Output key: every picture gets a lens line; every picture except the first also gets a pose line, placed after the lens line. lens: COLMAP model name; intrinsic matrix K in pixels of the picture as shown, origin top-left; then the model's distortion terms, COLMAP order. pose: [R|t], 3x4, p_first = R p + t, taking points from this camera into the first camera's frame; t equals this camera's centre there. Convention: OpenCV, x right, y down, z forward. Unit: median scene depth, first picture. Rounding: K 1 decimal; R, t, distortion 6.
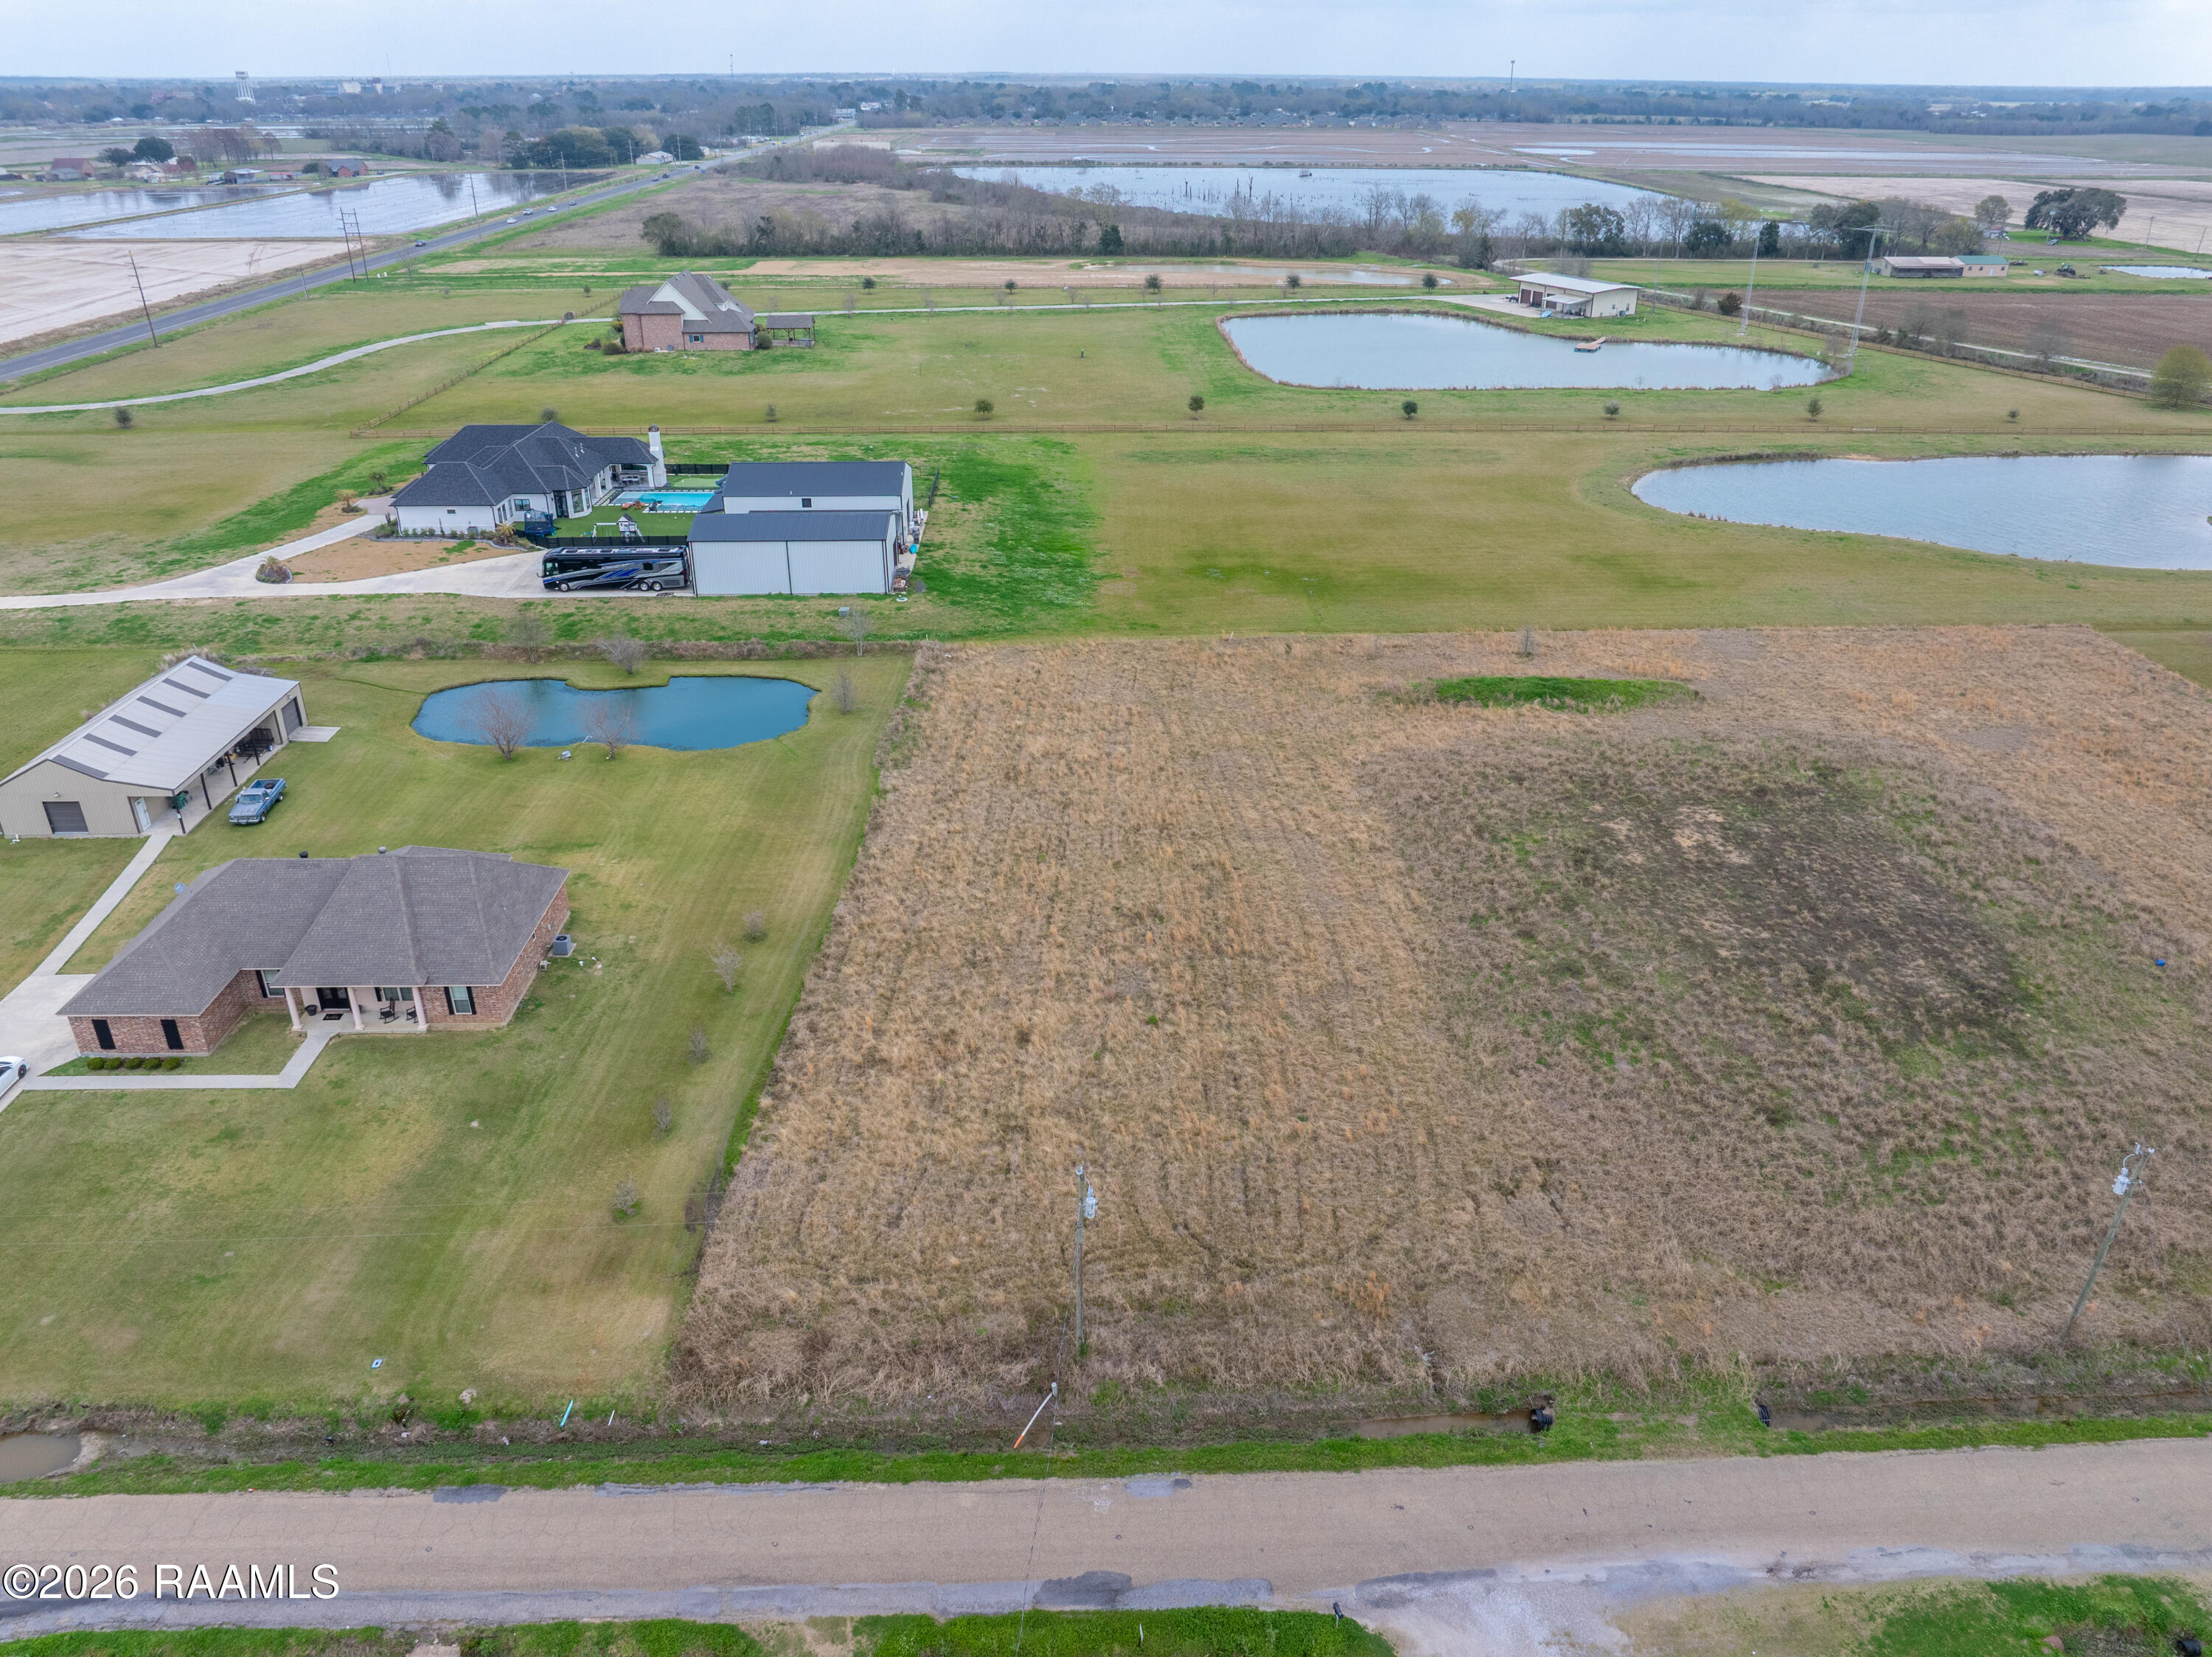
lens RADIAL K [[1561.8, 0, 1119.0], [0, 1561.8, 809.2], [0, 0, 1]] dist [-0.040219, 0.003366]
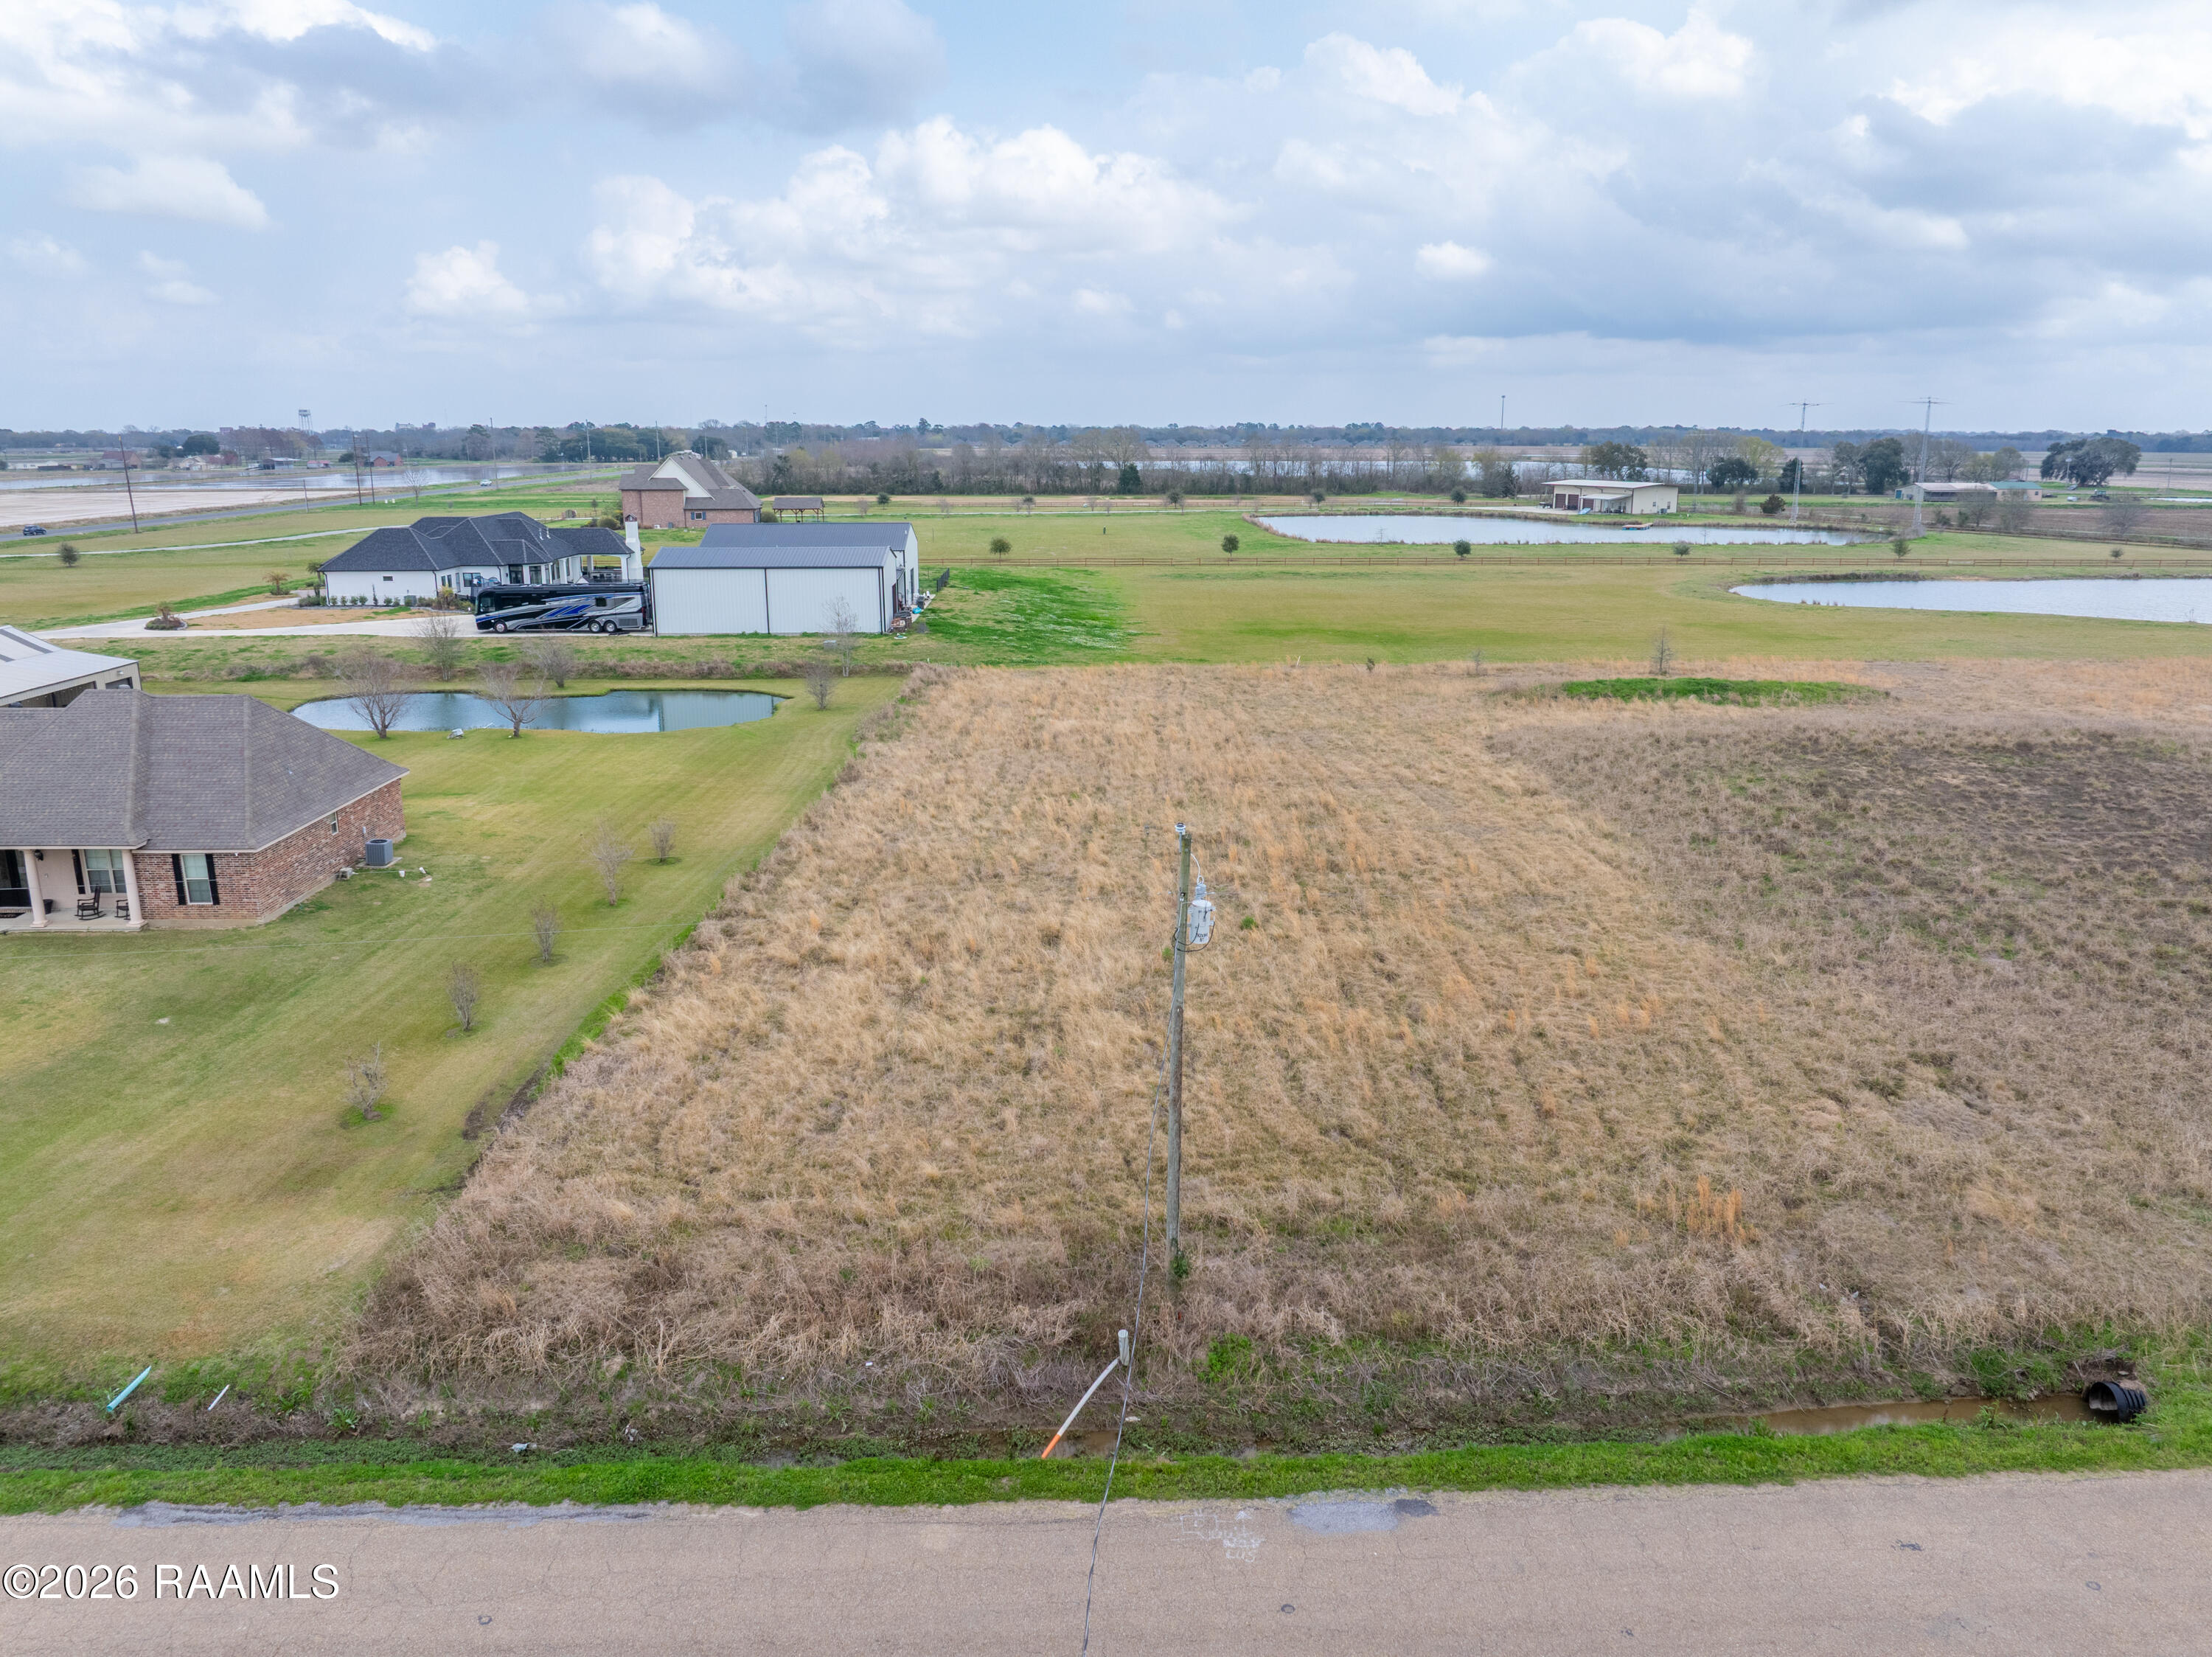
lens RADIAL K [[1561.8, 0, 1119.0], [0, 1561.8, 809.2], [0, 0, 1]] dist [-0.040219, 0.003366]
pose [[0.999967, -0.003573, -0.007240, -0.032343], [0.002019, 0.978920, -0.204236, 0.255806], [0.007818, 0.204215, 0.978895, 0.402399]]
